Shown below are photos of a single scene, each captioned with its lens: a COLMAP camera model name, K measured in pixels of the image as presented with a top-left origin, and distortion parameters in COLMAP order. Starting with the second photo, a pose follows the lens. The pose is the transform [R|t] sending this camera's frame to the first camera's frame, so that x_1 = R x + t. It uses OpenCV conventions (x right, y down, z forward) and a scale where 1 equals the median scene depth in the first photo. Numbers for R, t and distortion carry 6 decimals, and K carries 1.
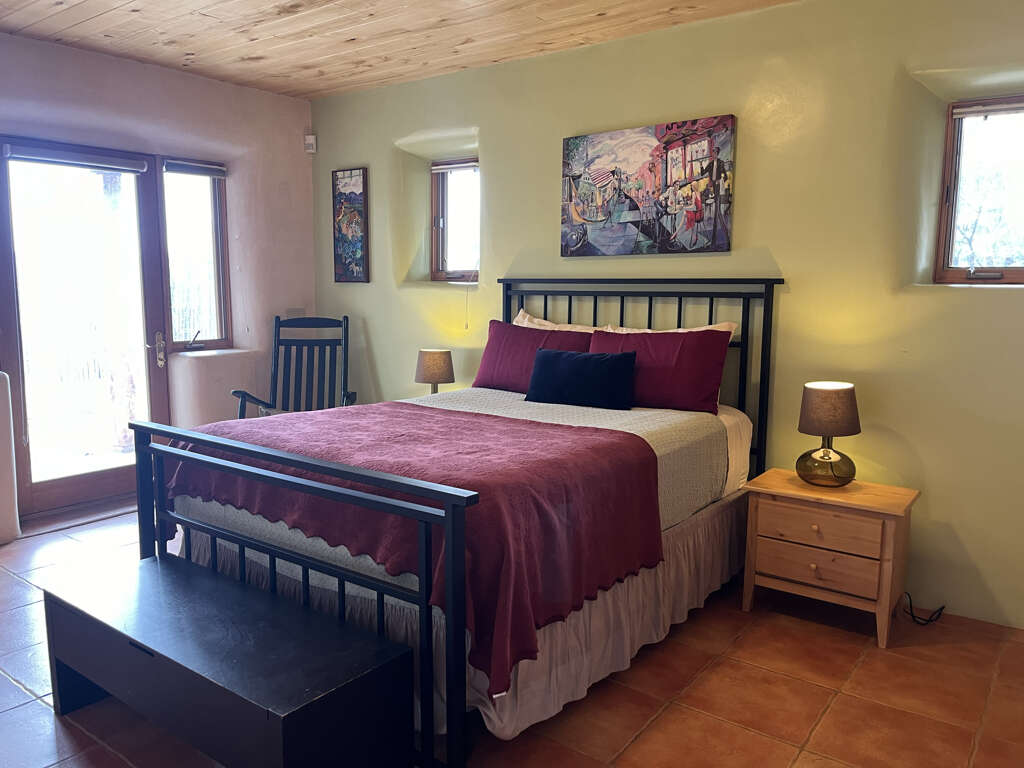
lens RADIAL K [[773.3, 0, 511.8], [0, 773.3, 409.7], [0, 0, 1]] dist [0.053428, -0.107055]
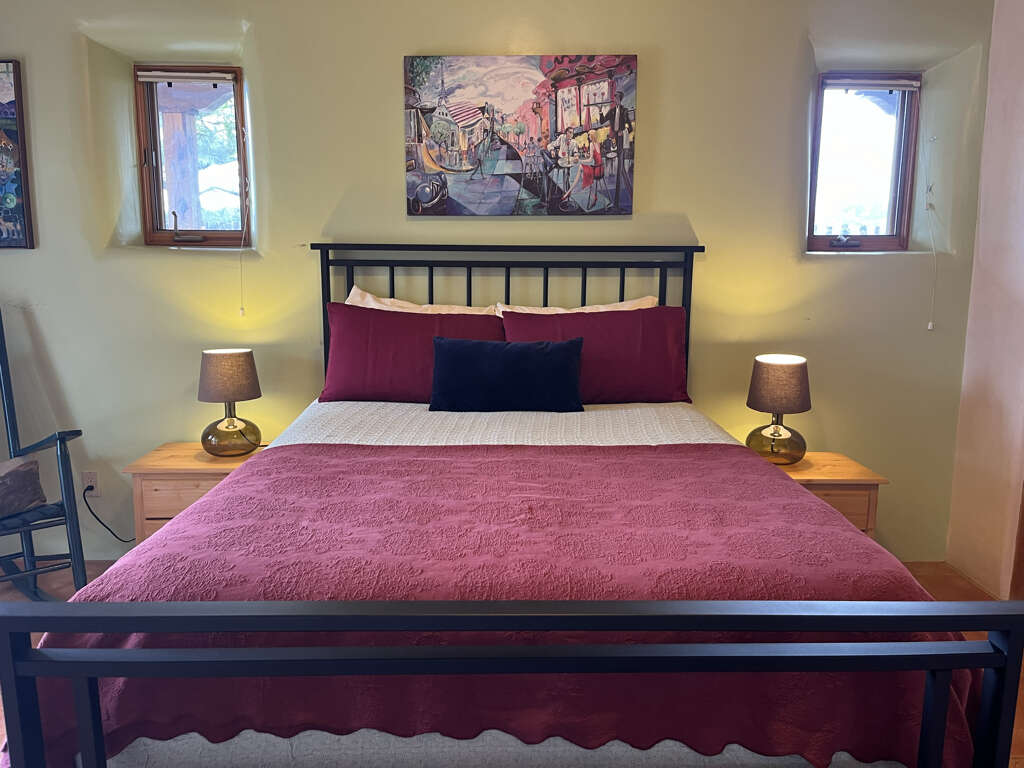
lens RADIAL K [[770.8, 0, 512.0], [0, 770.8, 384.0], [0, 0, 1]] dist [0.066506, -0.098973]
pose [[0.788692, -0.103792, 0.605963, -0.359821], [0.098975, 0.994225, 0.041474, -0.061055], [-0.606769, 0.027265, 0.794411, 0.378176]]
